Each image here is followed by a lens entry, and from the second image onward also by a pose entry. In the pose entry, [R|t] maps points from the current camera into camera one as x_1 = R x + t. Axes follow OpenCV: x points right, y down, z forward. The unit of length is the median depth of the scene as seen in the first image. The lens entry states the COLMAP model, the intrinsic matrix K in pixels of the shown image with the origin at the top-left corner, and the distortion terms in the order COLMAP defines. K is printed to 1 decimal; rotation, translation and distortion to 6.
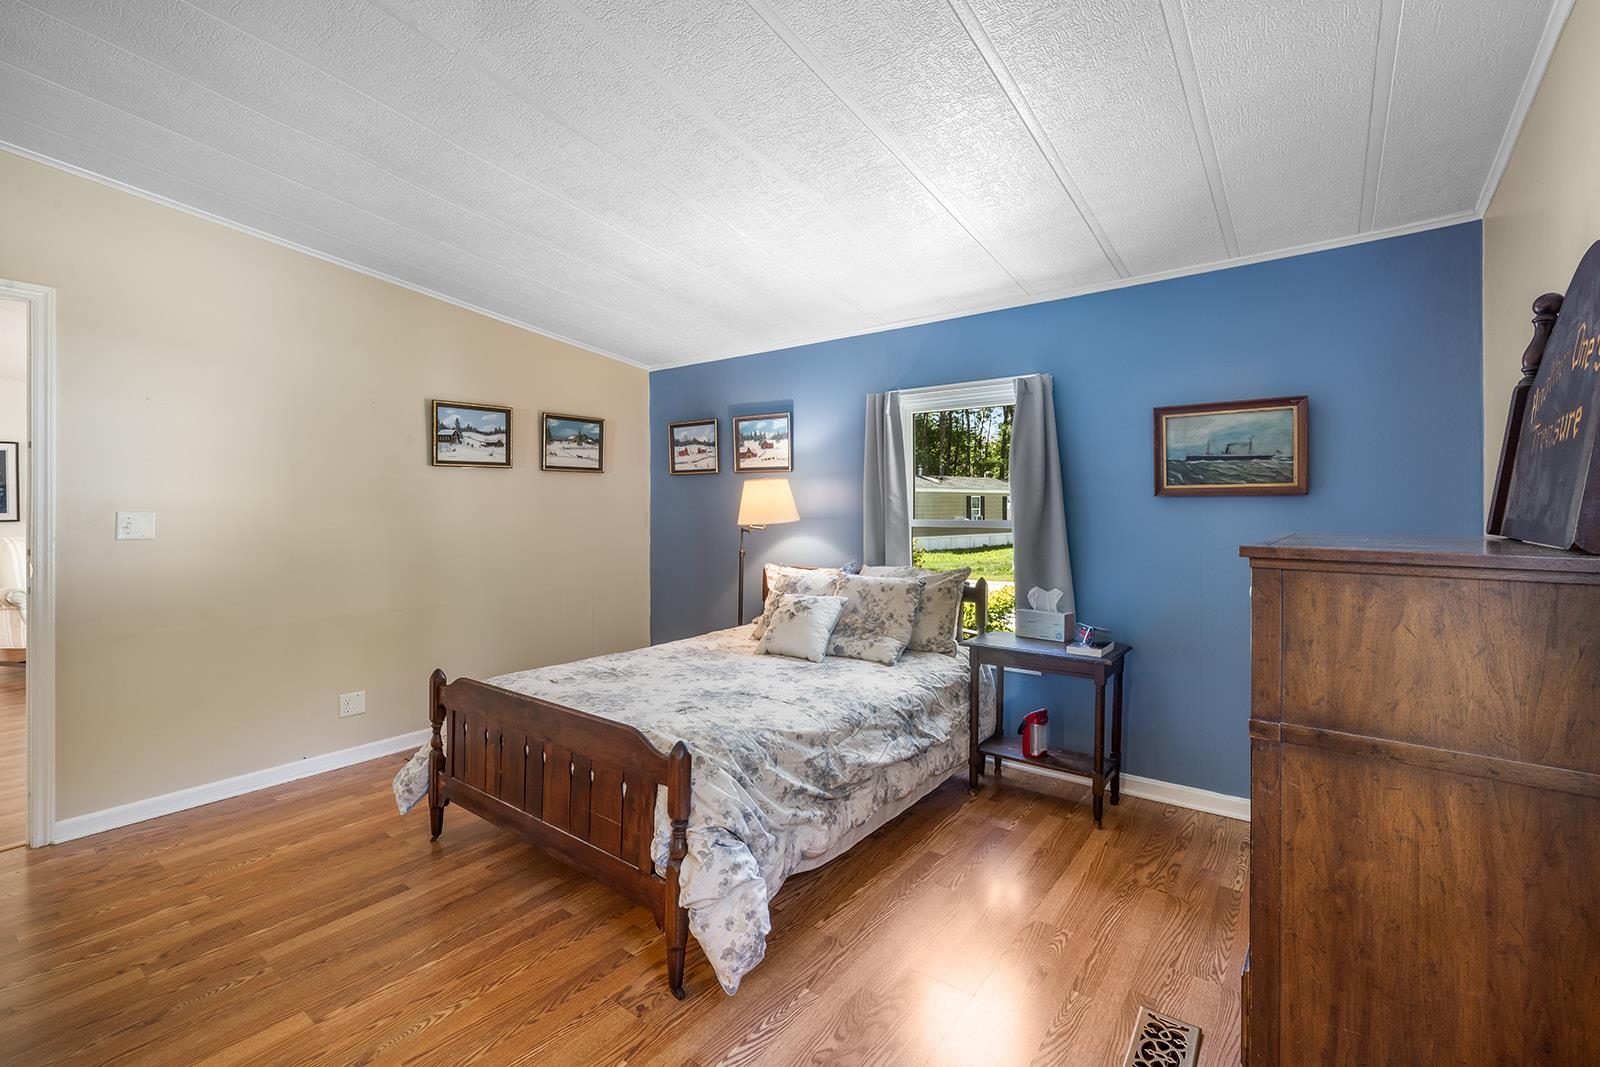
lens RADIAL K [[691.0, 0, 810.9], [0, 691.0, 503.8], [0, 0, 1]] dist [-0.005680, -0.000595]
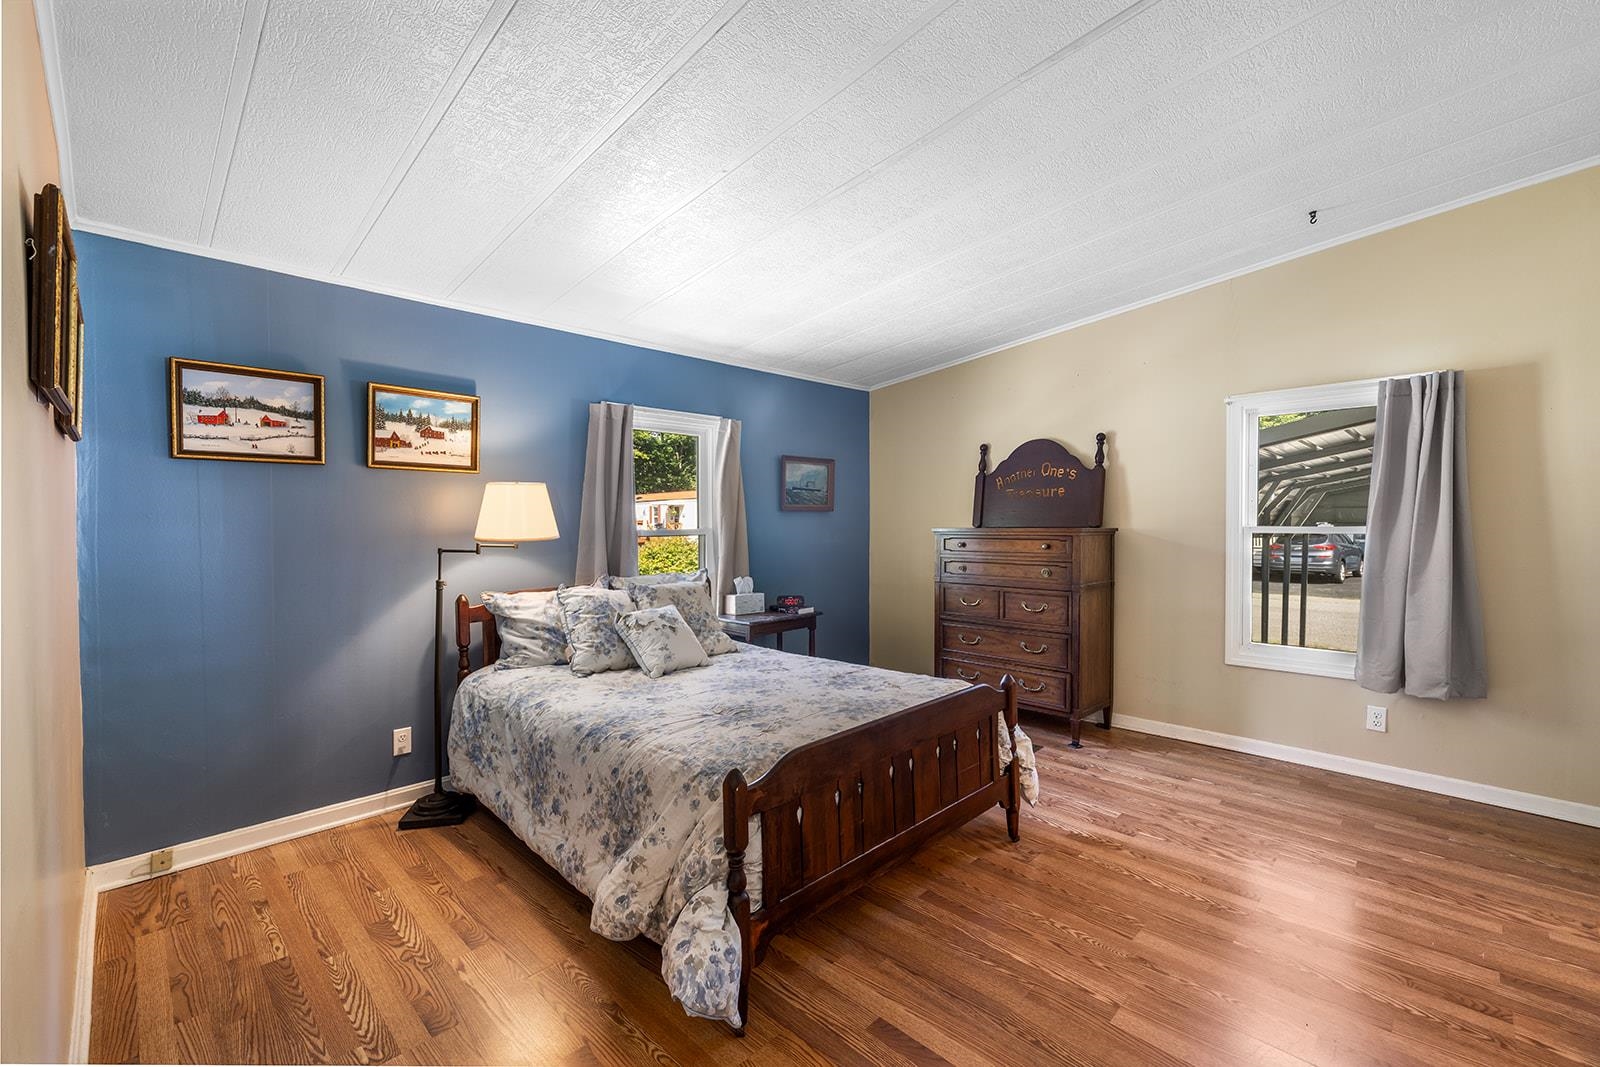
lens RADIAL K [[655.5, 0, 799.3], [0, 655.5, 525.8], [0, 0, 1]] dist [-0.000261, -0.000101]
pose [[0.142617, -0.010001, 0.989727, -0.680182], [0.001726, 0.999950, 0.009856, 0.005500], [-0.989776, 0.000303, 0.142627, 0.514530]]
